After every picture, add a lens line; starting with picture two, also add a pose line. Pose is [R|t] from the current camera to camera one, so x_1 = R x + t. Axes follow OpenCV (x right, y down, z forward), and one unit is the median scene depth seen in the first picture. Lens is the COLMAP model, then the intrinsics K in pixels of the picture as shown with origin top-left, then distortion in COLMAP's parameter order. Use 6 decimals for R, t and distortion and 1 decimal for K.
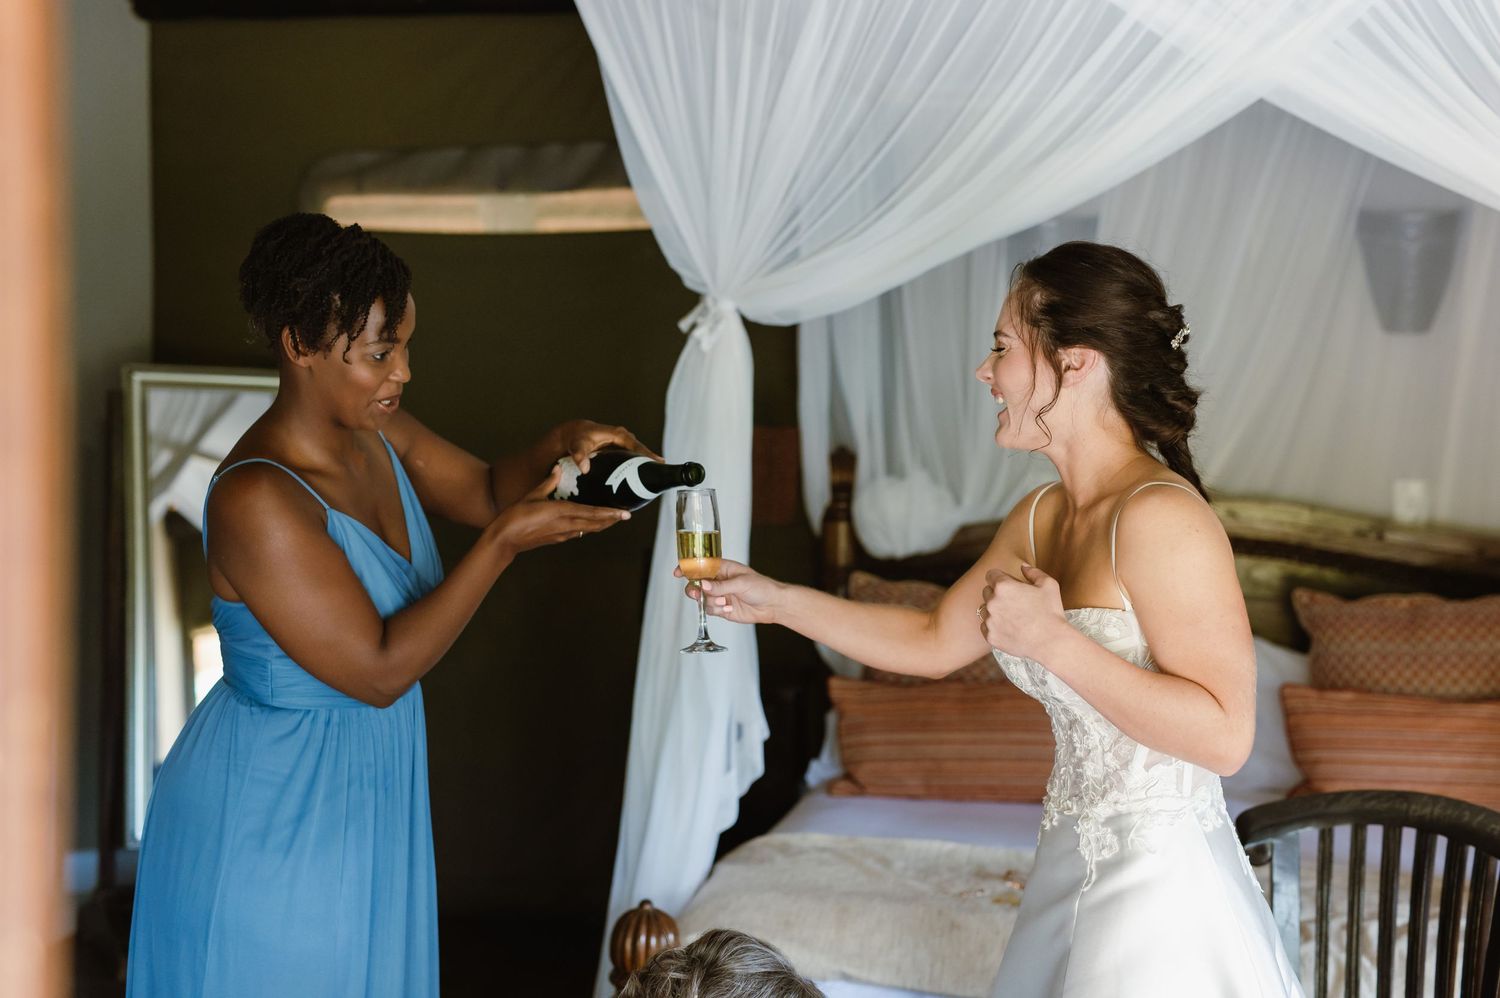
lens RADIAL K [[2097.1, 0, 730.8], [0, 2097.1, 499.9], [0, 0, 1]] dist [0.098841, 0.114705]
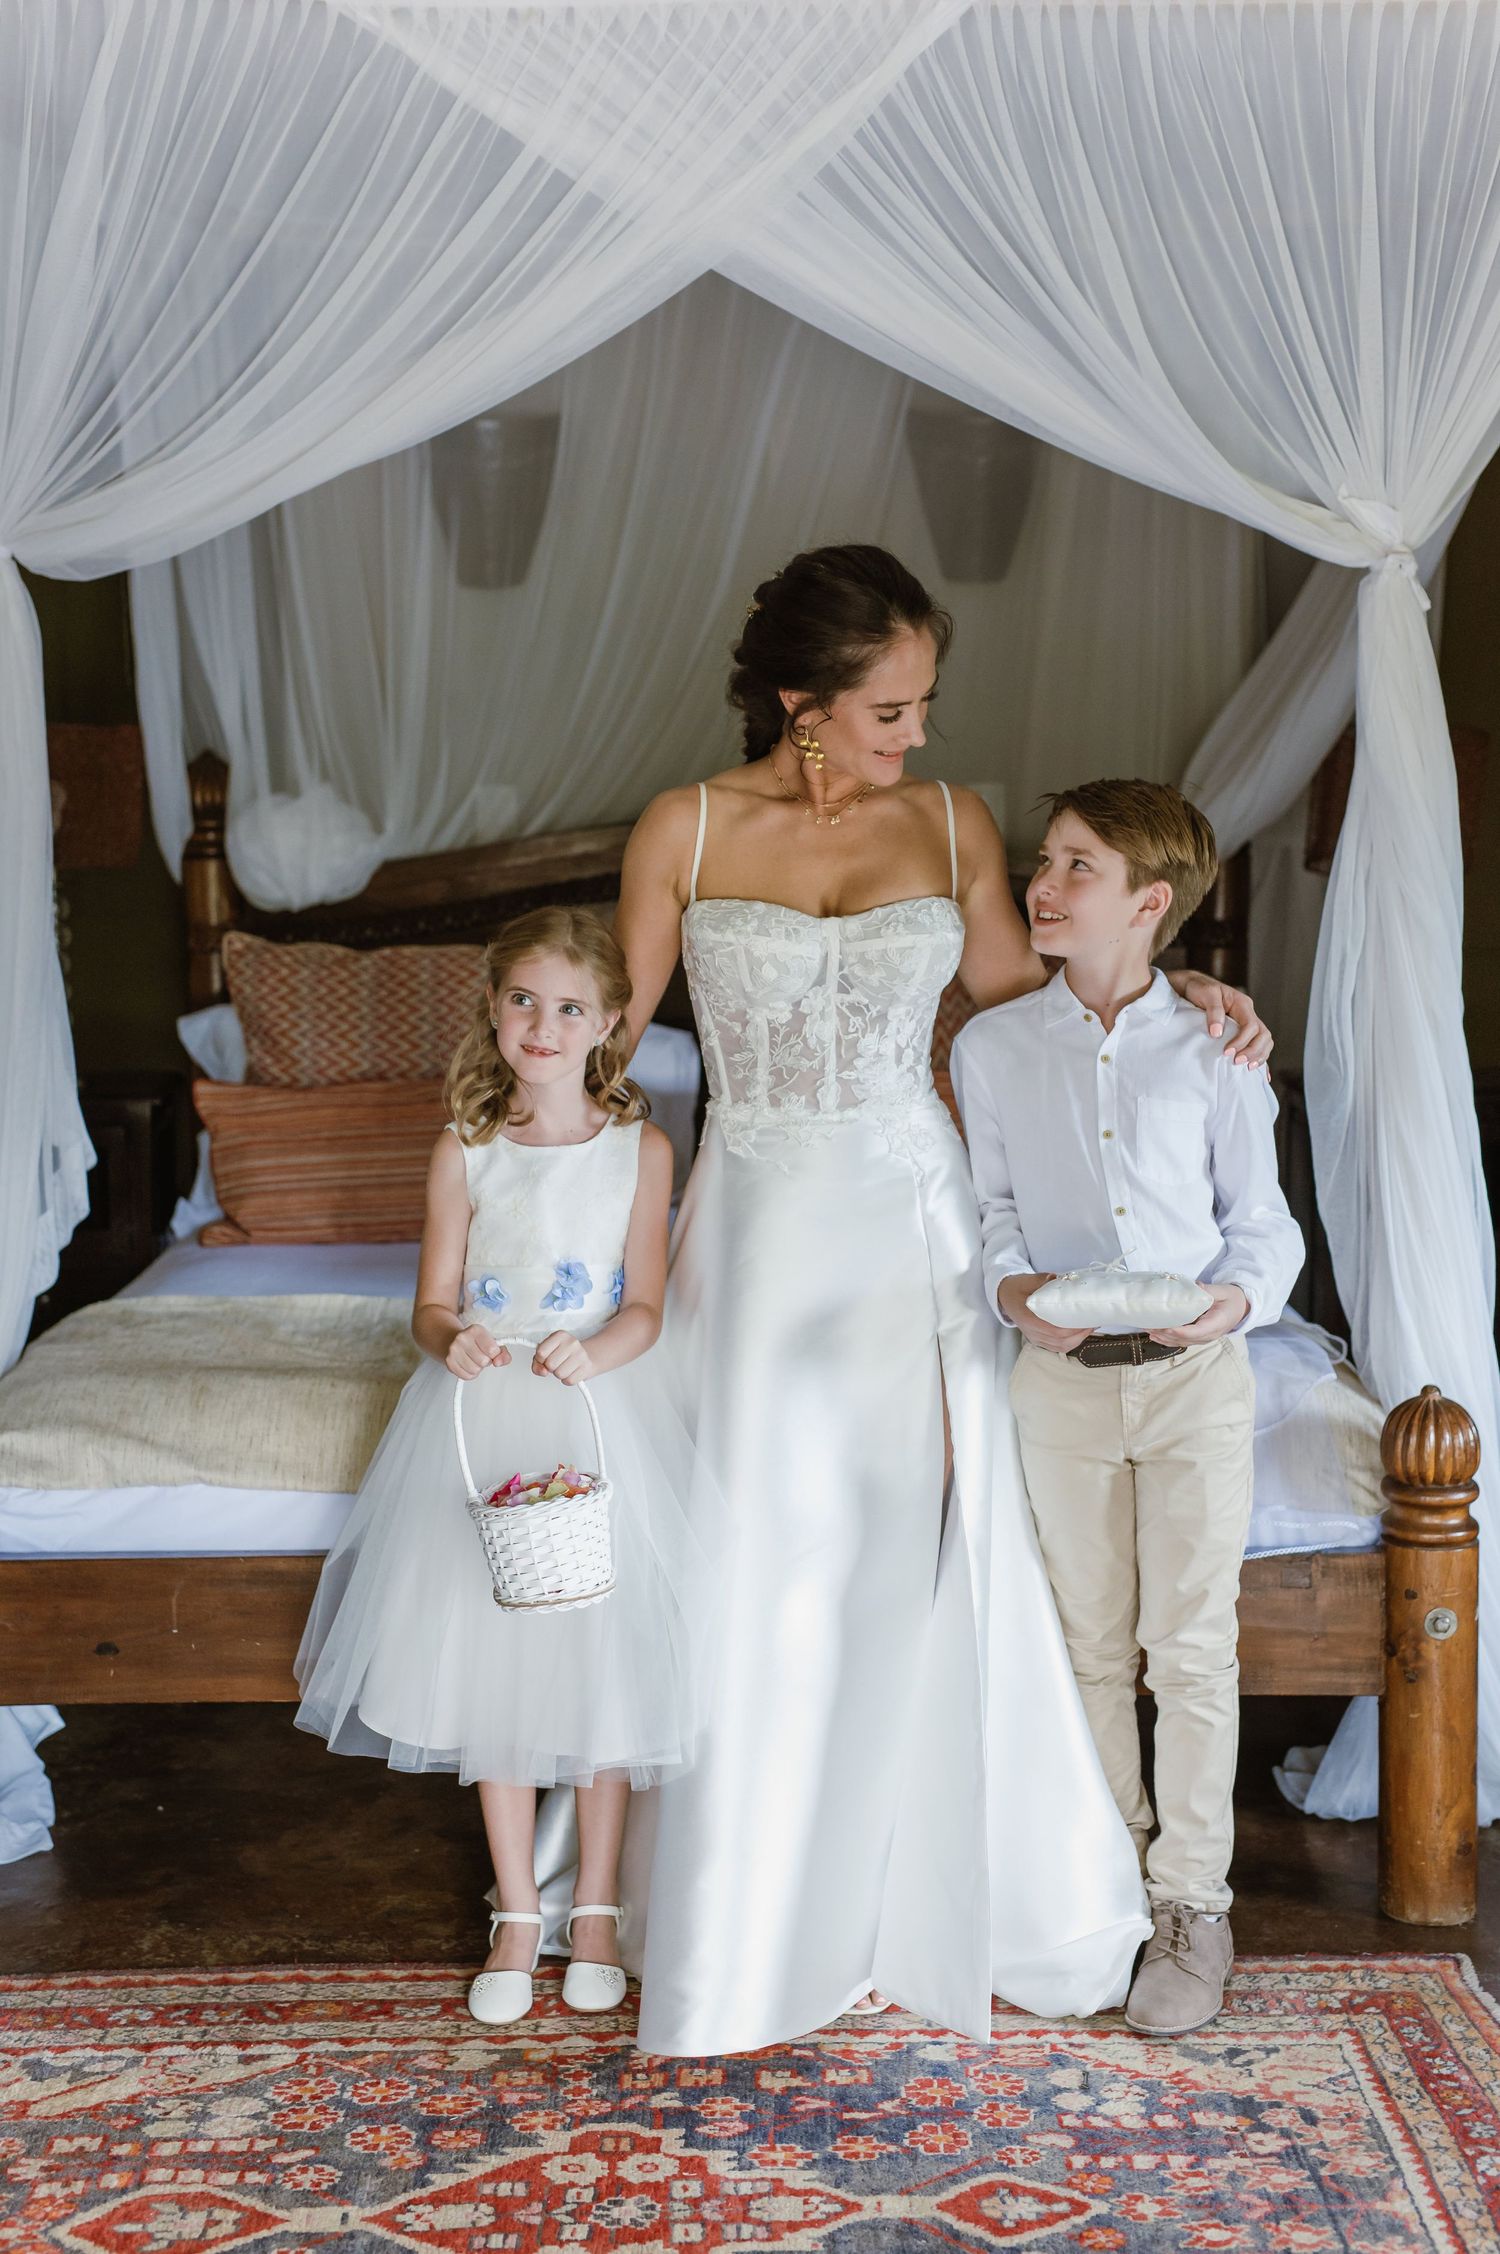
lens RADIAL K [[3151.2, 0, 787.5], [0, 3151.2, 1147.4], [0, 0, 1]] dist [0.098841, 0.114705]
pose [[0.978285, -0.047304, 0.201794, 0.027108], [0.026547, 0.994186, 0.104352, 0.000500], [-0.205557, -0.096729, 0.973853, -0.084706]]
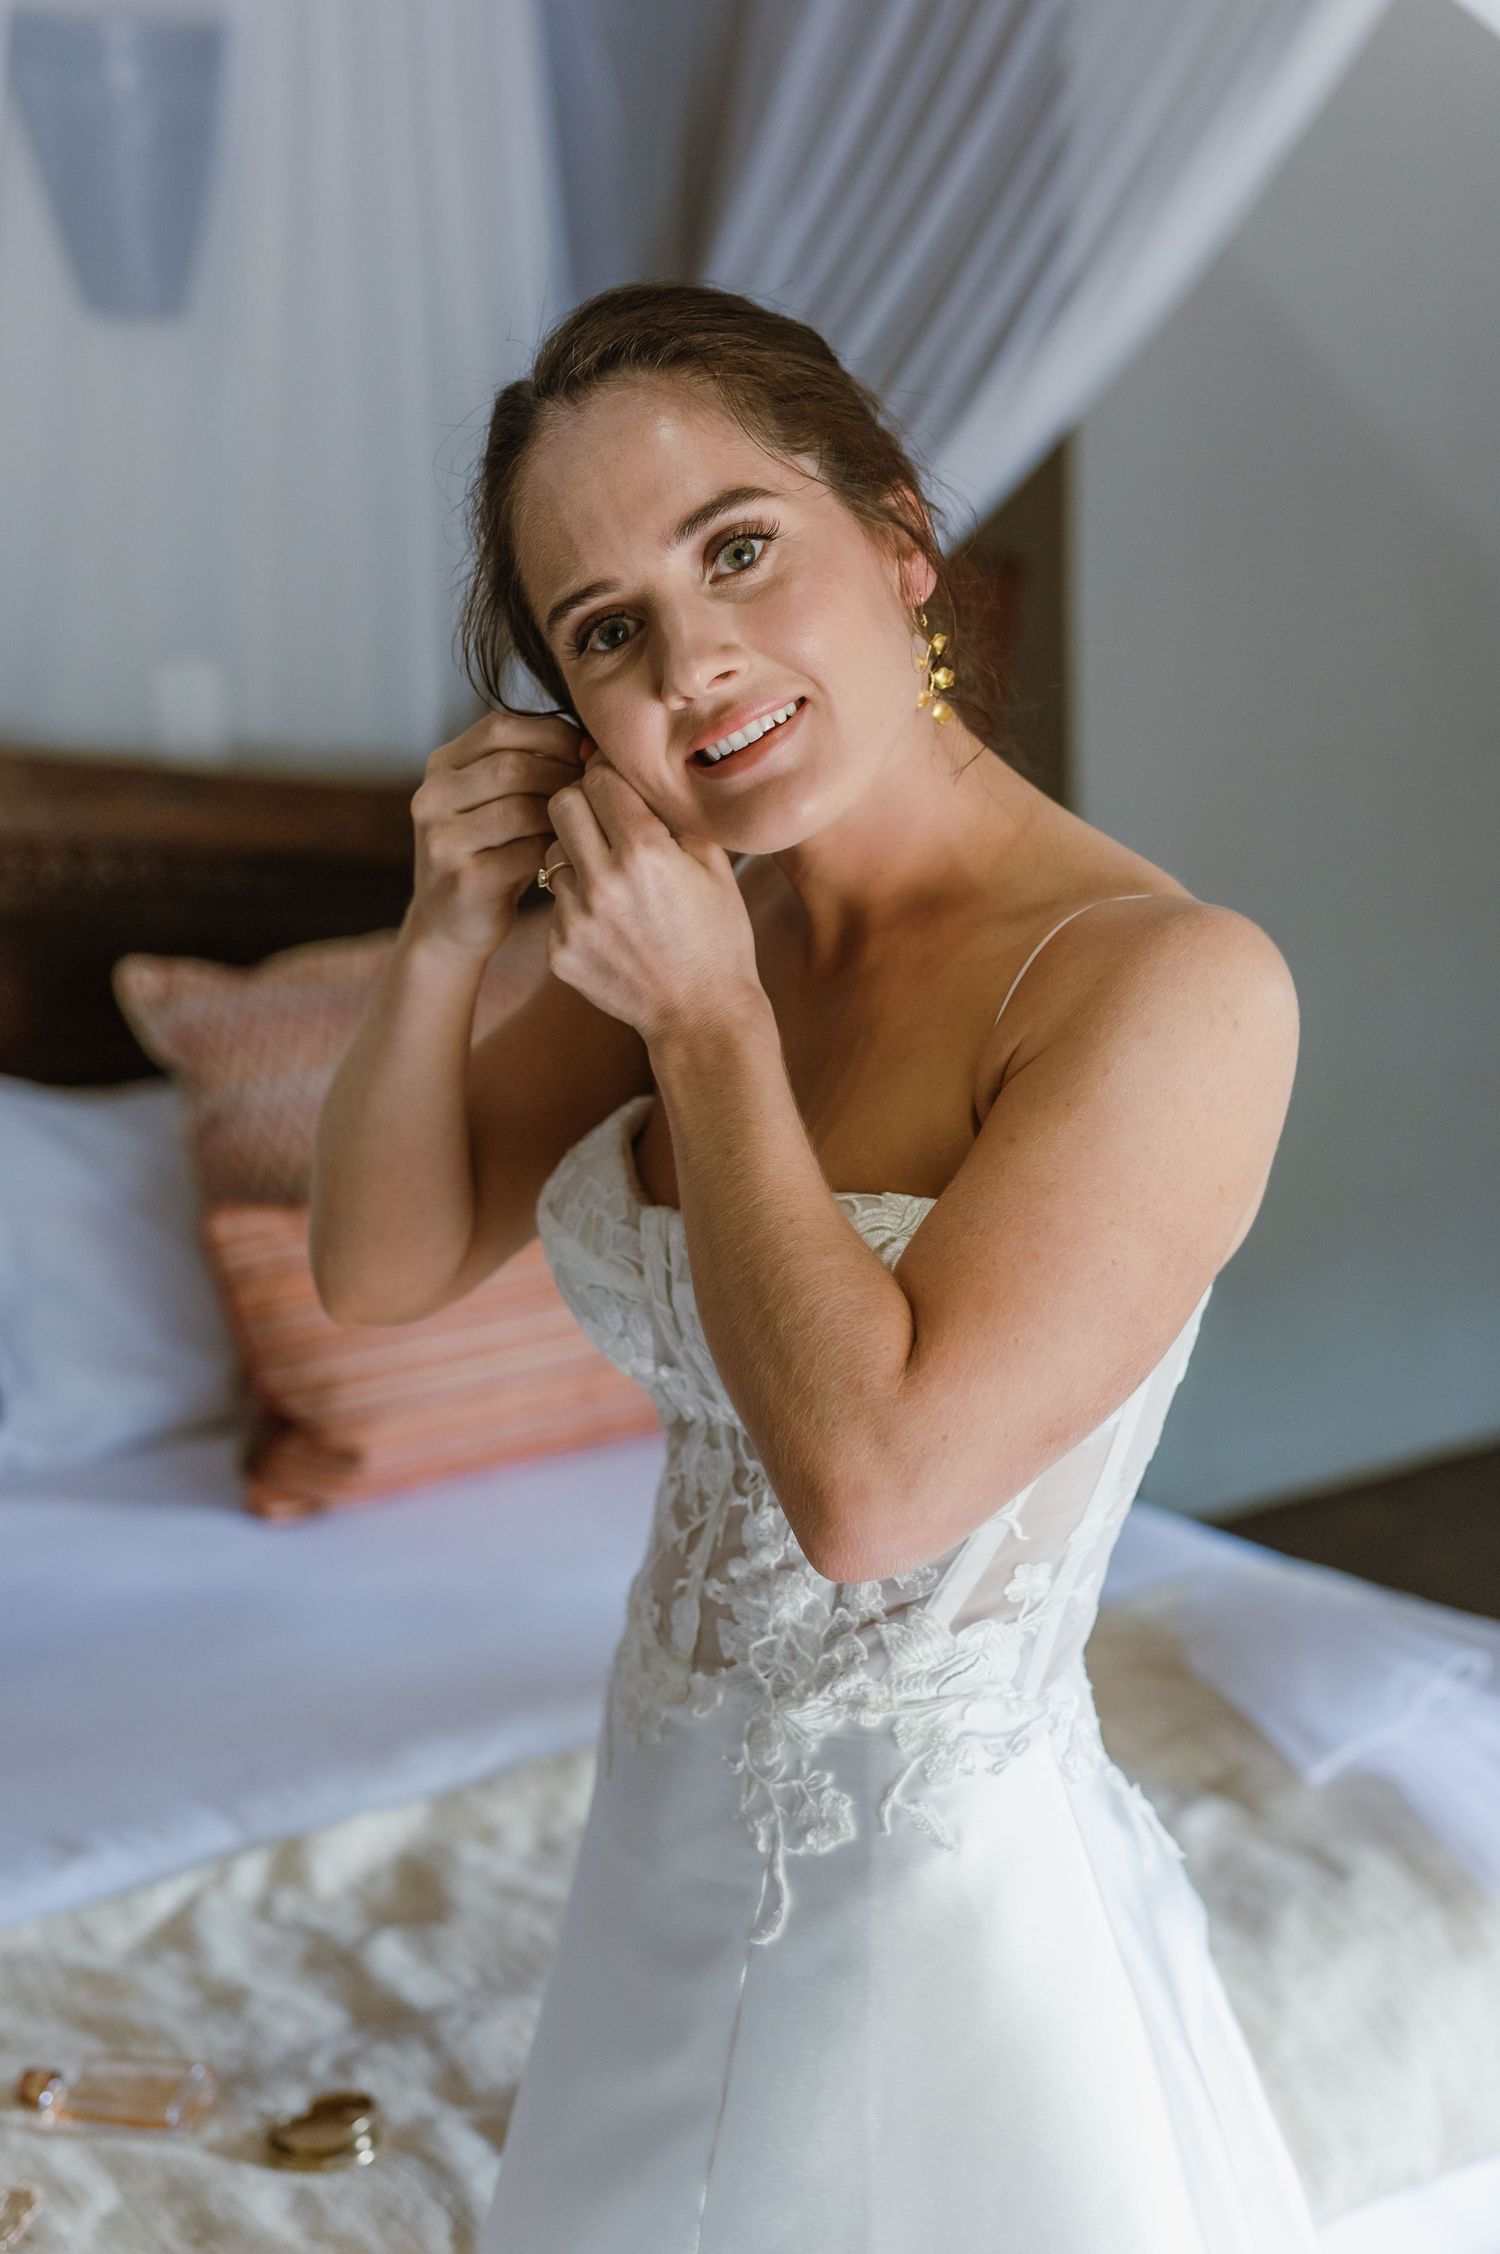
lens RADIAL K [[3239.9, 0, 762.1], [0, 3239.9, 1129.6], [0, 0, 1]] dist [0.134590, 0.023148]
pose [[0.708254, -0.186544, 0.680865, -0.090488], [0.067237, 0.977897, 0.197983, -0.046593], [-0.702748, -0.094443, 0.705142, 0.477569]]
